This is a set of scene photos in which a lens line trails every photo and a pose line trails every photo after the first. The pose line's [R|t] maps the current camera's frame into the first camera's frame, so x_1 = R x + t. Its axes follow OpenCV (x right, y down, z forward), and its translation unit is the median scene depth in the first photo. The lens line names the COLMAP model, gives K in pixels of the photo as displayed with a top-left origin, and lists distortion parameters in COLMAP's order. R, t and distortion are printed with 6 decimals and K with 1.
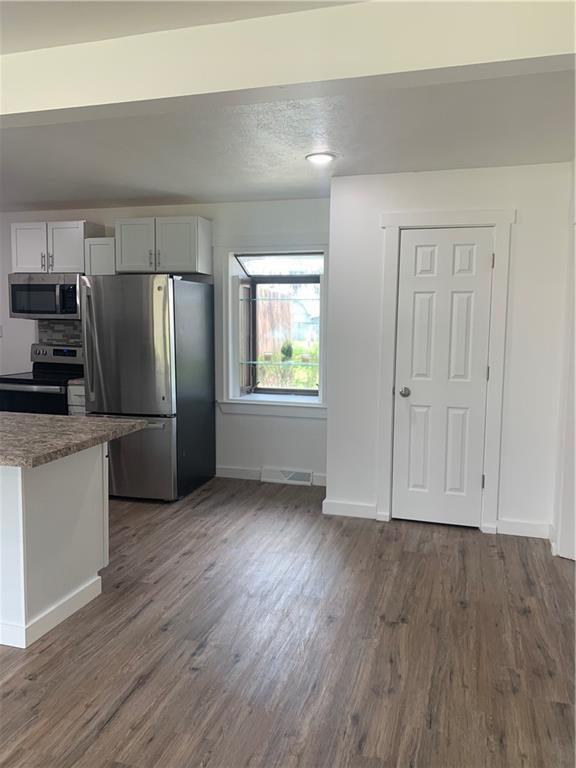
lens RADIAL K [[597.1, 0, 285.1], [0, 597.1, 378.8], [0, 0, 1]] dist [0.046935, -0.056138]
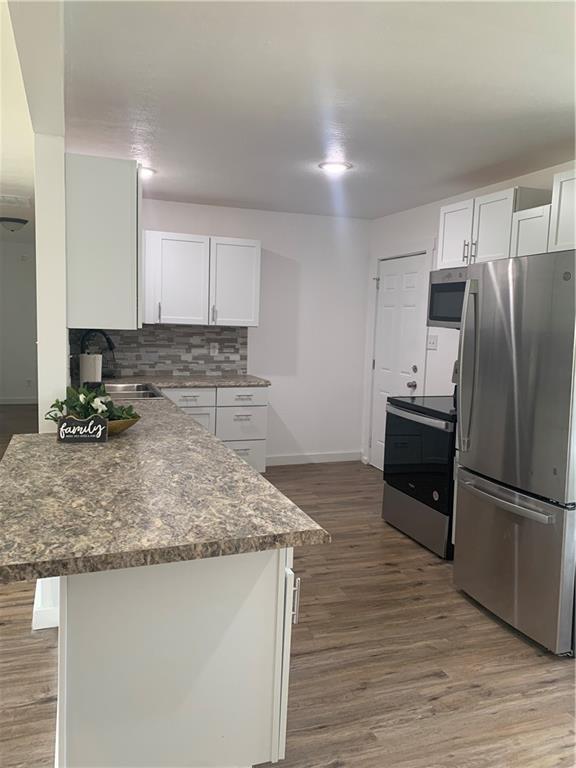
lens RADIAL K [[597.1, 0, 282.7], [0, 597.1, 380.8], [0, 0, 1]] dist [0.046935, -0.056138]
pose [[0.587233, 0.093062, -0.804050, 0.084667], [-0.103507, 0.993847, 0.039433, -0.044346], [0.802772, 0.060069, 0.593252, 0.411223]]
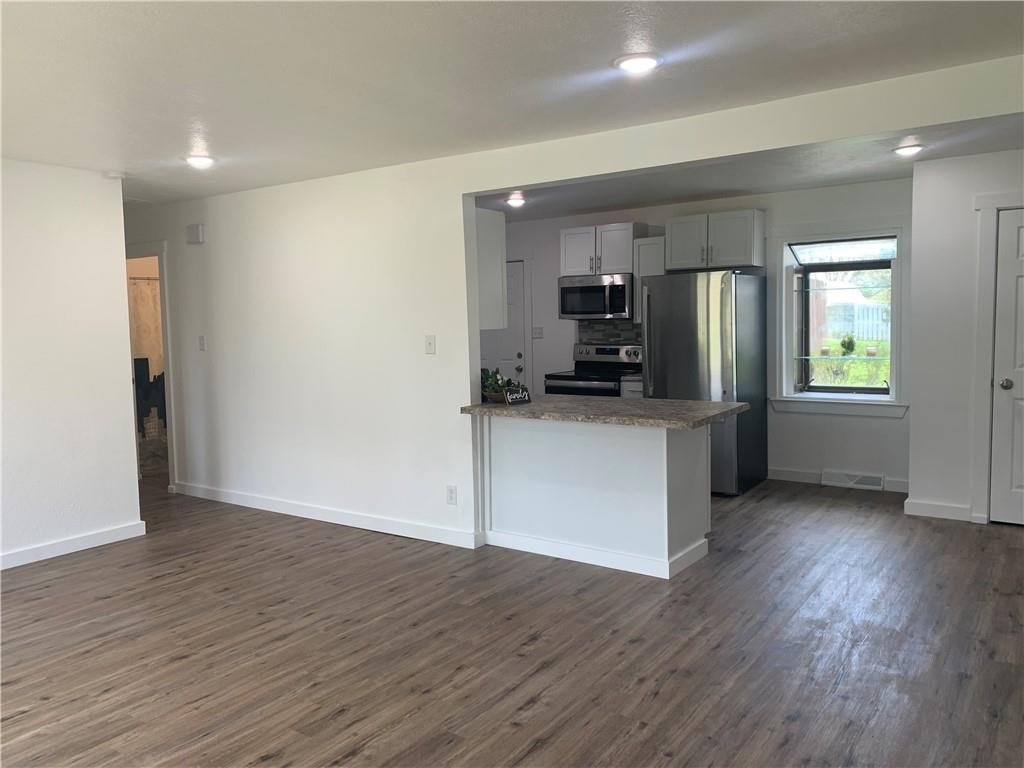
lens RADIAL K [[775.6, 0, 499.4], [0, 775.6, 380.9], [0, 0, 1]] dist [0.040492, -0.037470]
pose [[0.943213, -0.005941, -0.332136, -0.115185], [0.000786, 0.999877, -0.015655, 0.030332], [0.332189, 0.014505, 0.943101, -0.340083]]
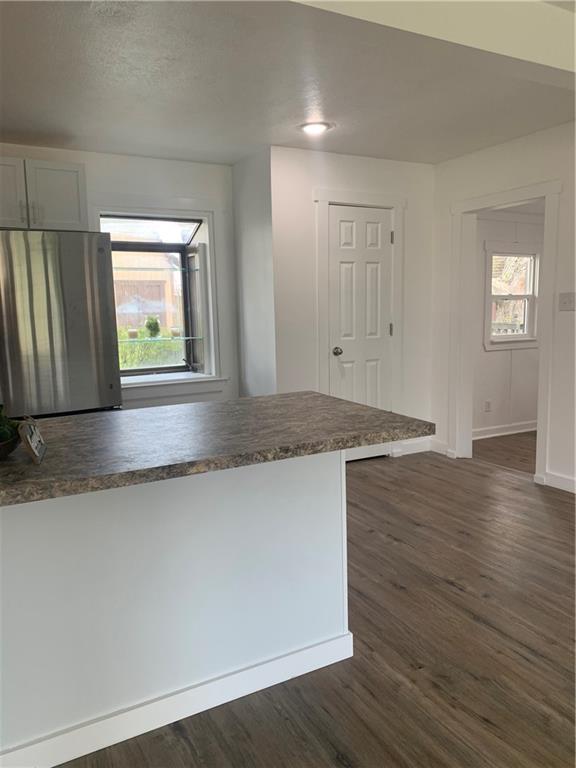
lens RADIAL K [[581.7, 0, 283.2], [0, 581.7, 384.5], [0, 0, 1]] dist [0.040492, -0.037470]
pose [[0.711360, -0.122780, 0.692020, -0.540420], [0.095287, 0.992380, 0.078120, -0.009120], [-0.696338, 0.010369, 0.717639, 0.237905]]
